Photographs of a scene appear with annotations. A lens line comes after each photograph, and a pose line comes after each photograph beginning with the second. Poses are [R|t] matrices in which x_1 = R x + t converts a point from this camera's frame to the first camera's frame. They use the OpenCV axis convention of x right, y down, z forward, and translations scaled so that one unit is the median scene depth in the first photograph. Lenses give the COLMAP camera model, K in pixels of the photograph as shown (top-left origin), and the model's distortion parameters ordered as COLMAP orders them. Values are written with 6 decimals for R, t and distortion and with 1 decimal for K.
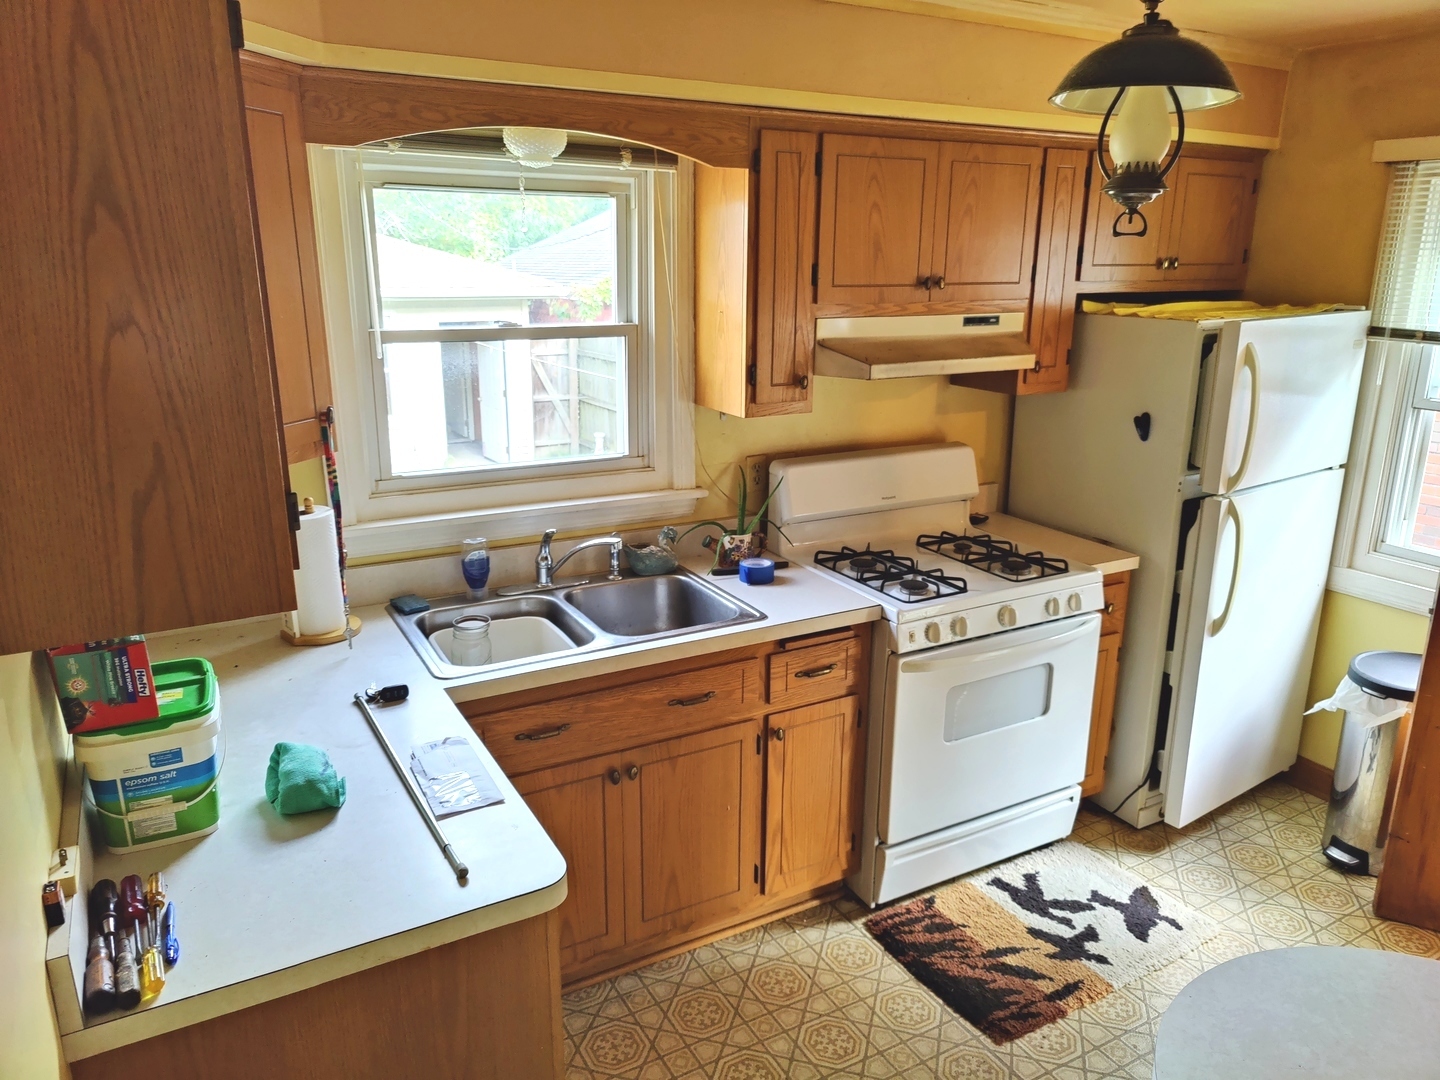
lens RADIAL K [[1001.5, 0, 712.4], [0, 1001.5, 537.6], [0, 0, 1]] dist [0.030274, -0.034083]
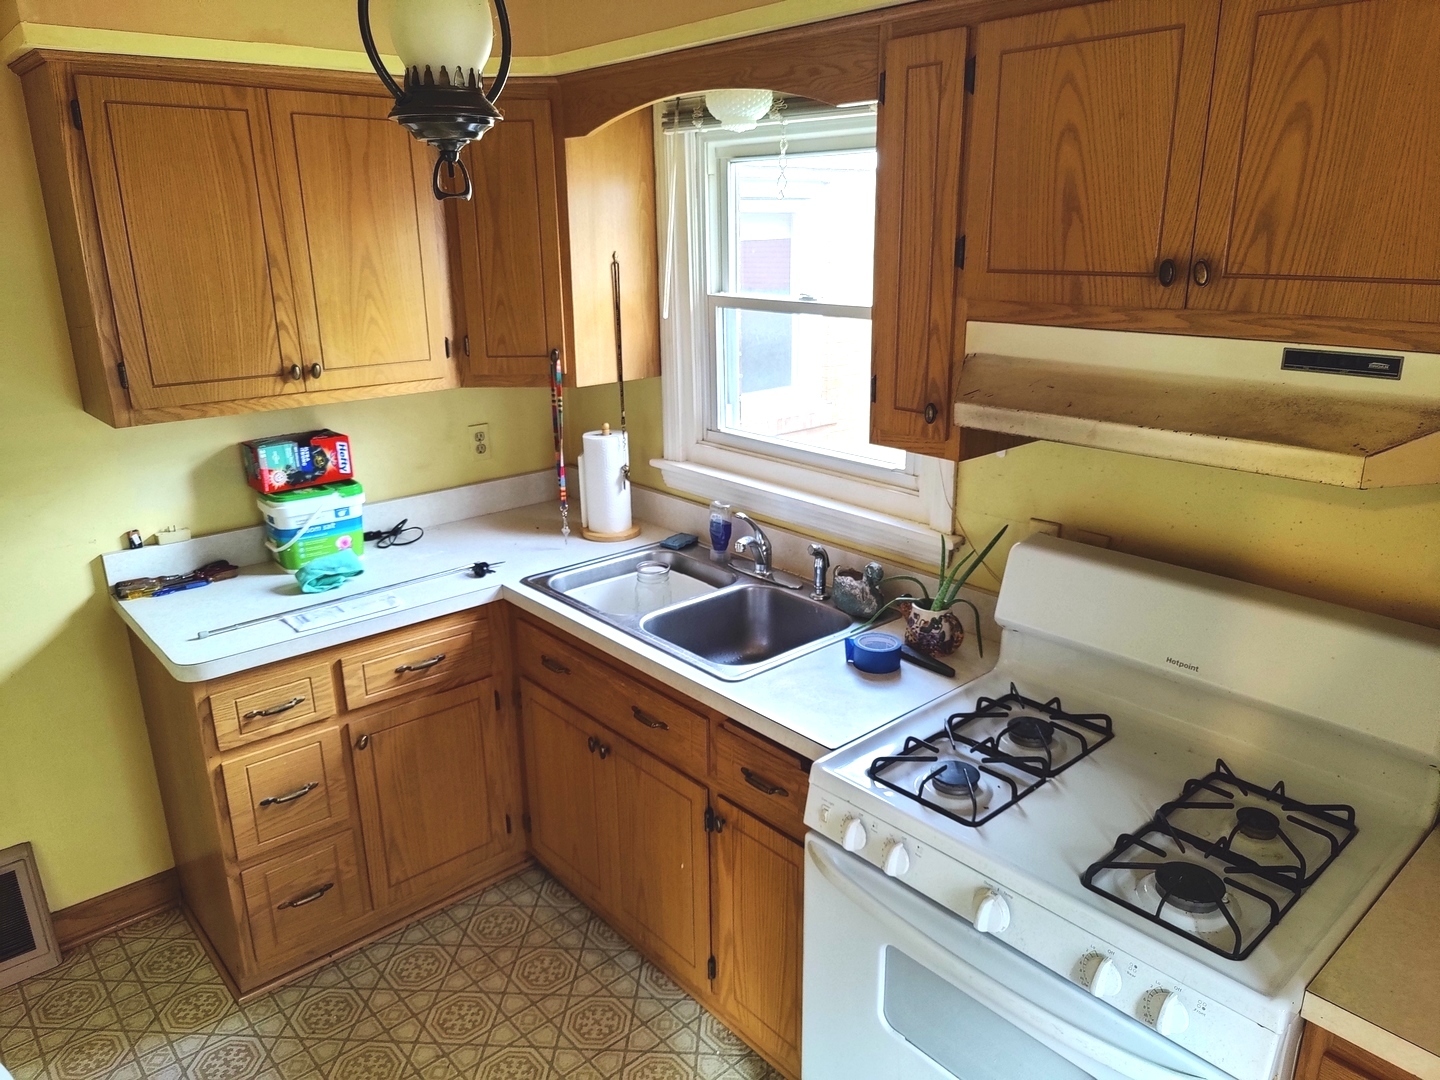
lens RADIAL K [[1001.5, 0, 712.4], [0, 1001.5, 537.6], [0, 0, 1]] dist [0.030274, -0.034083]
pose [[0.219423, 0.287109, -0.932428, 0.716624], [-0.249966, 0.940362, 0.230729, -0.195650], [0.943065, 0.182448, 0.278104, 0.694283]]
